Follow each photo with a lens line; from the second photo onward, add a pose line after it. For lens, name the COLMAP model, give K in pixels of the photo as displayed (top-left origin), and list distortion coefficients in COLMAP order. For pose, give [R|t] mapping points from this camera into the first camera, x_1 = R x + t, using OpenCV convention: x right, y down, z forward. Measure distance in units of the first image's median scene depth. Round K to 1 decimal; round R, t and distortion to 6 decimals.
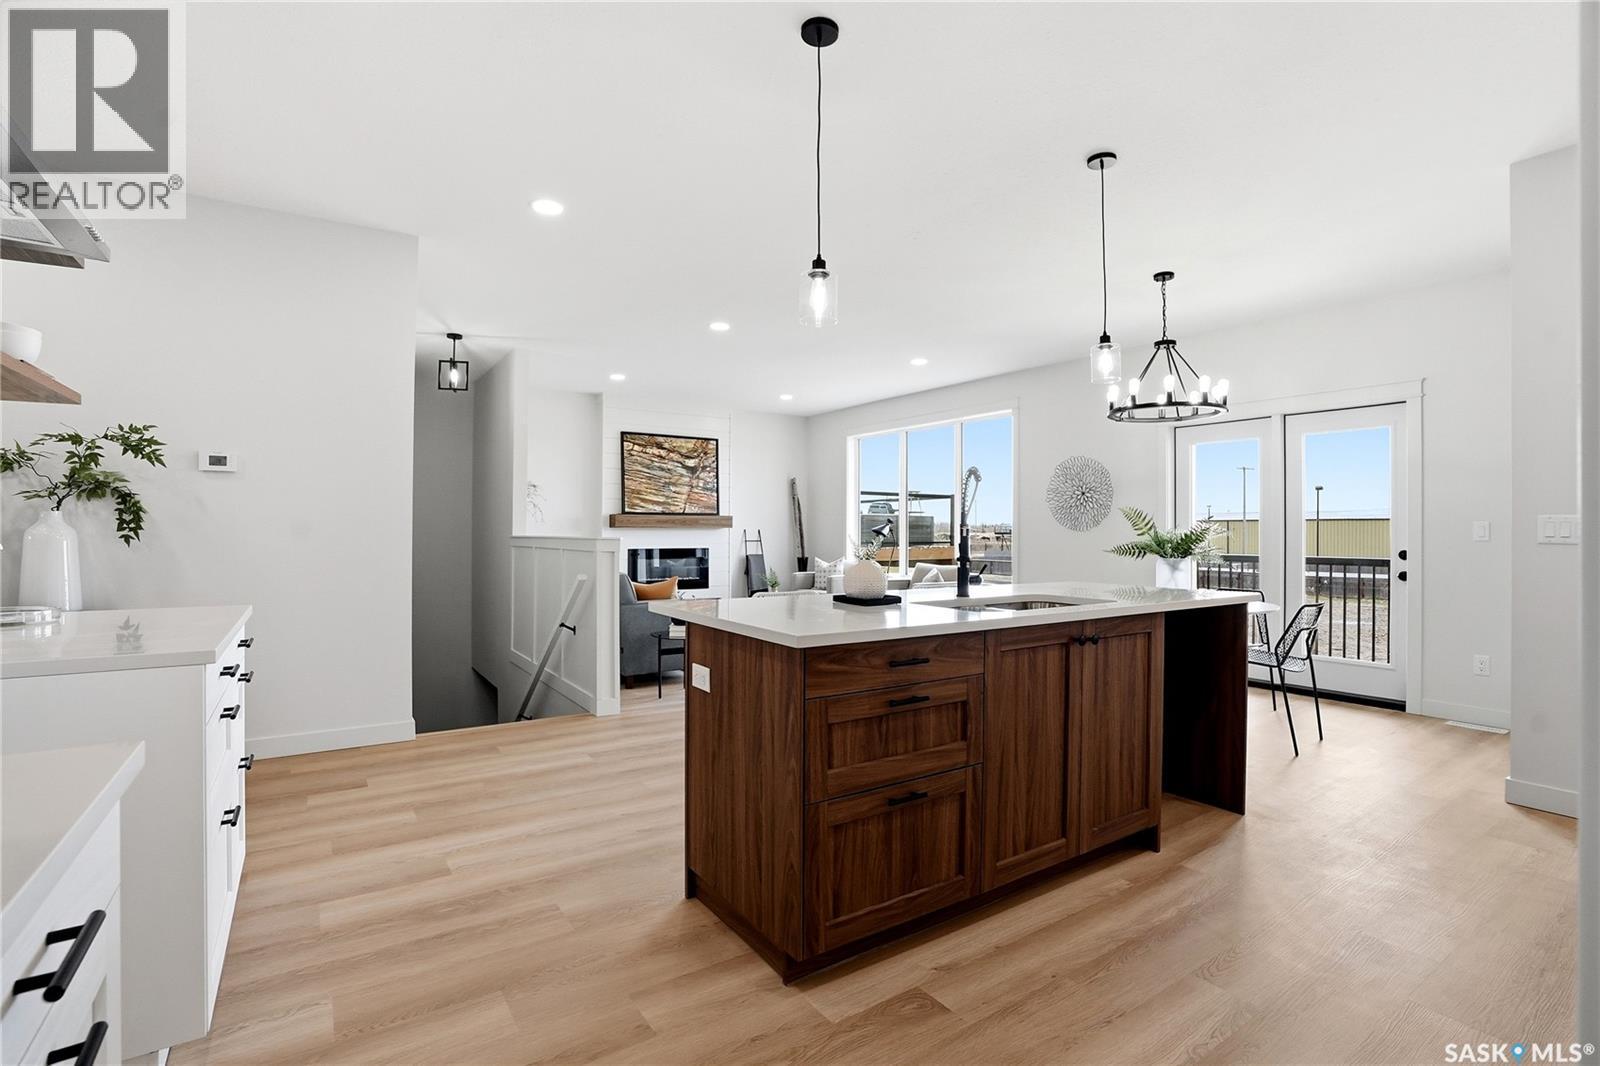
lens RADIAL K [[745.2, 0, 800.0], [0, 745.2, 533.0], [0, 0, 1]] dist [-0.063828, 0.000137]
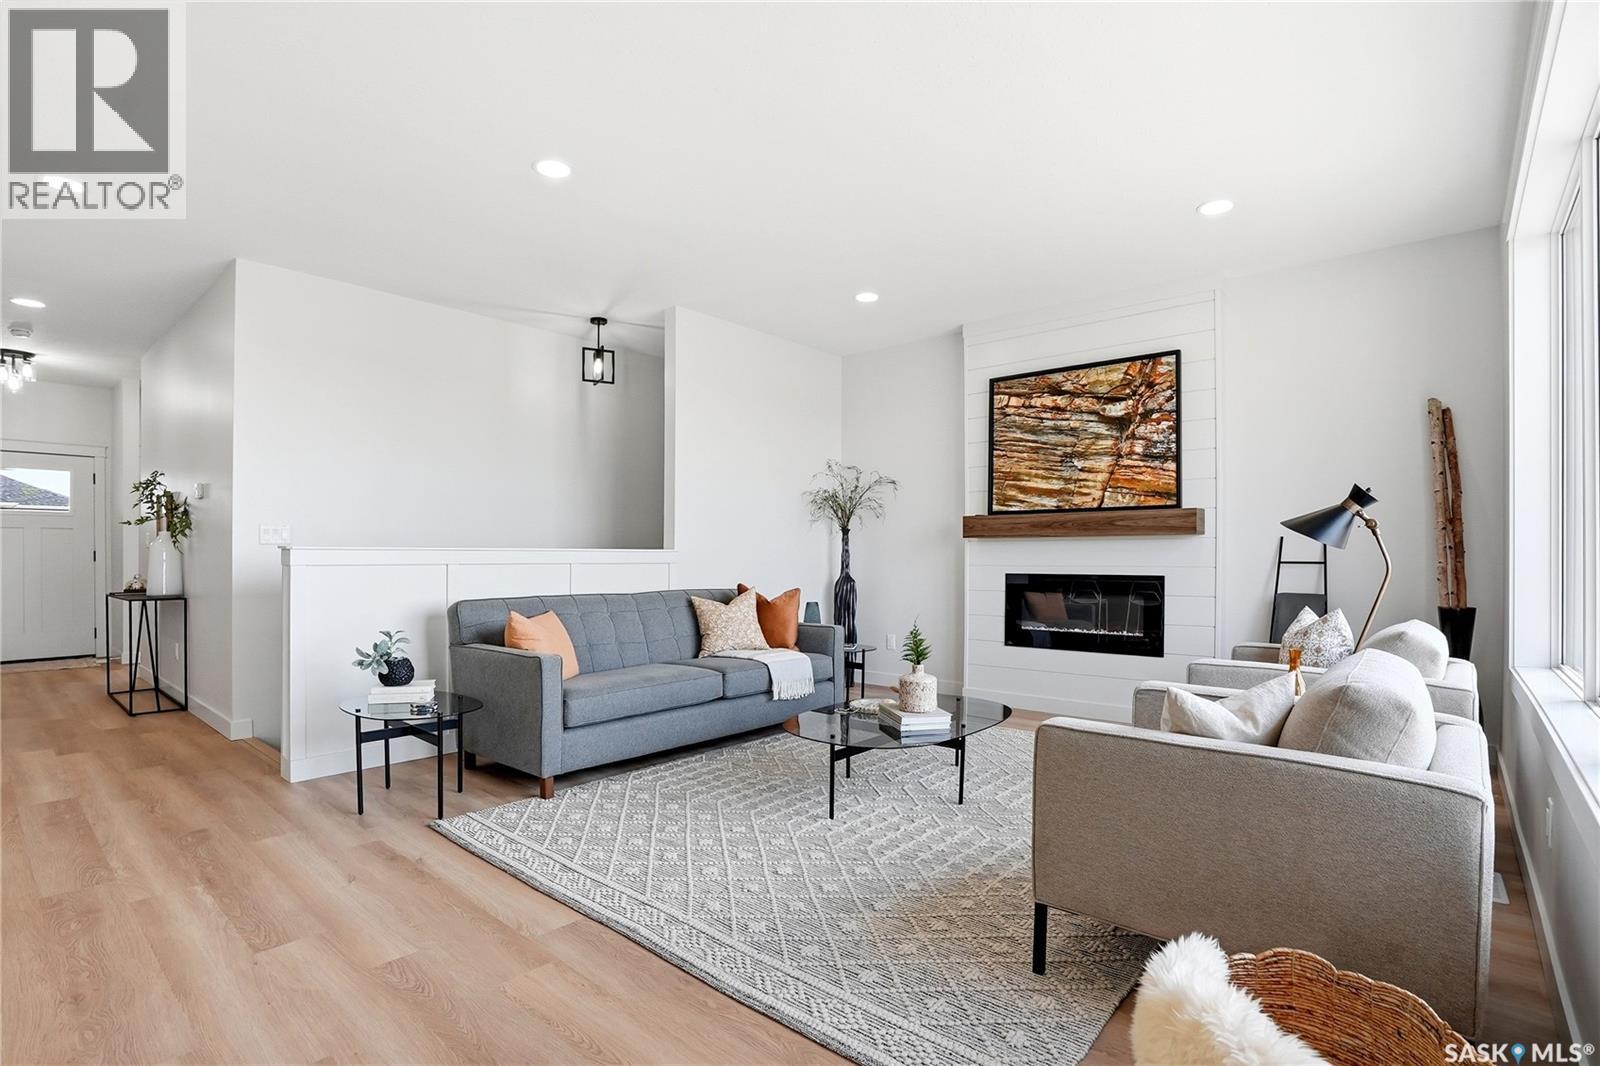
lens RADIAL K [[786.8, 0, 801.8], [0, 786.8, 559.5], [0, 0, 1]] dist [-0.067004, 0.028959]
pose [[0.262453, 0.003718, -0.964938, 0.325075], [0.002144, 0.999988, 0.004436, 0.006838], [0.964942, -0.003233, 0.262442, 0.665582]]
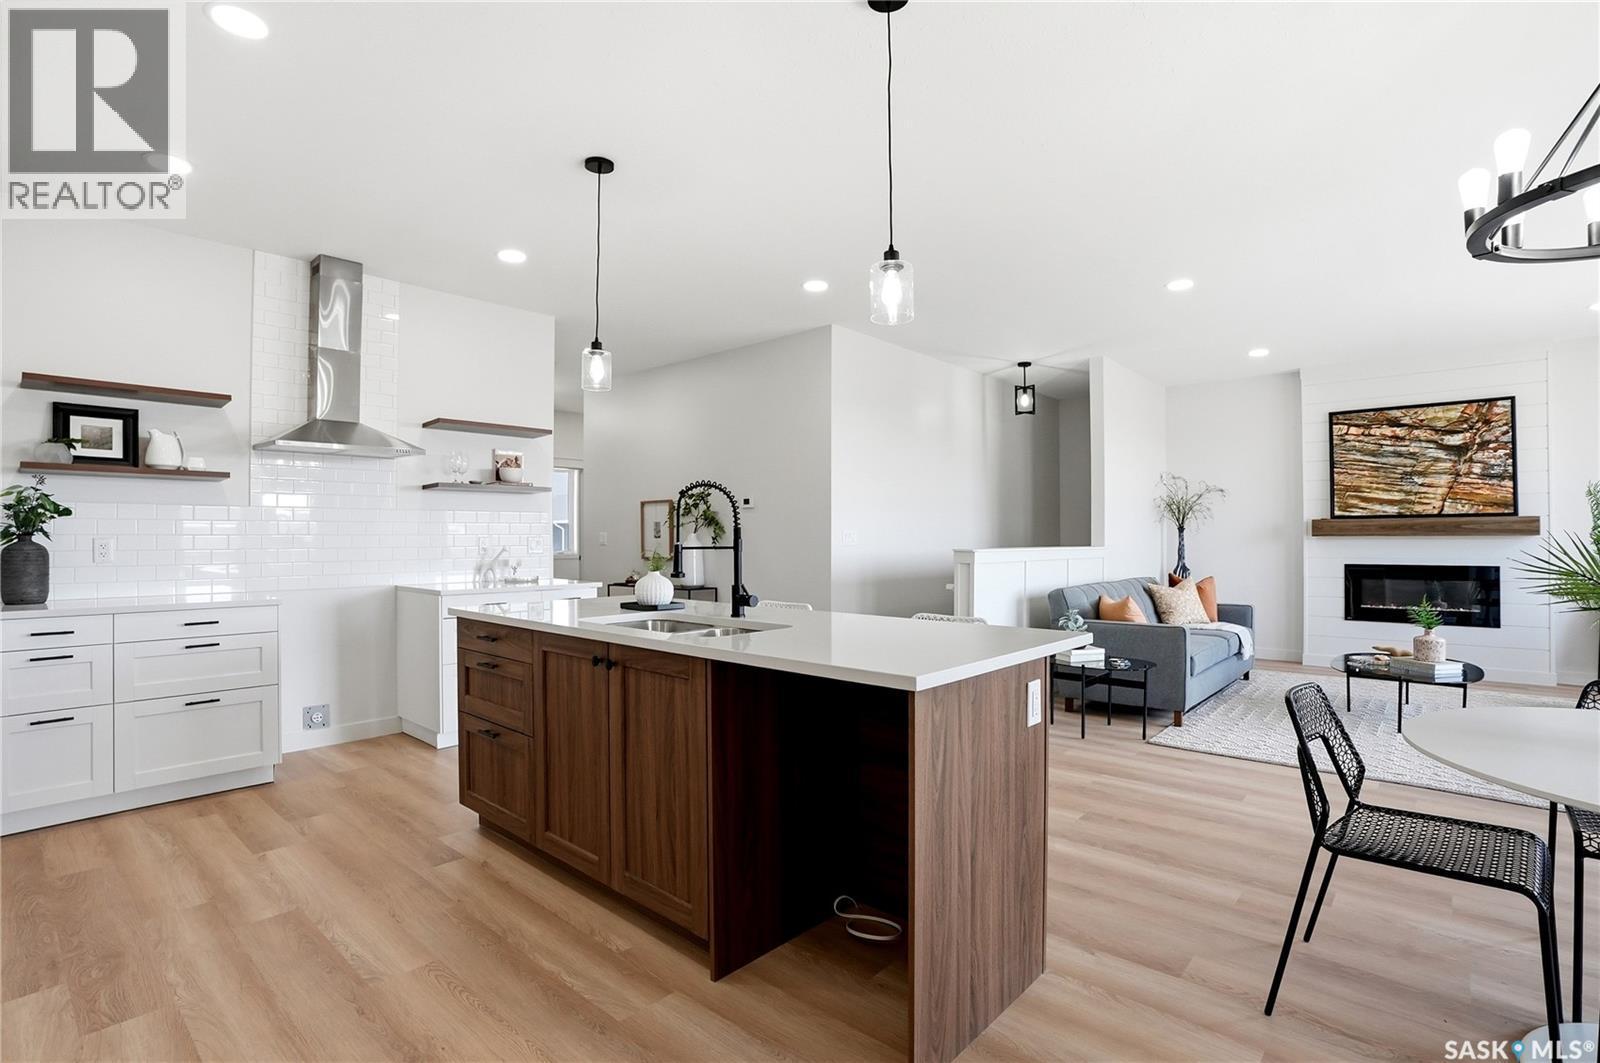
lens RADIAL K [[768.6, 0, 792.1], [0, 768.6, 530.0], [0, 0, 1]] dist [-0.064885, 0.022733]
pose [[0.246187, -0.013507, -0.969128, 0.366790], [0.001486, 0.999907, -0.013559, -0.003981], [0.969221, 0.001898, 0.246184, 0.255342]]
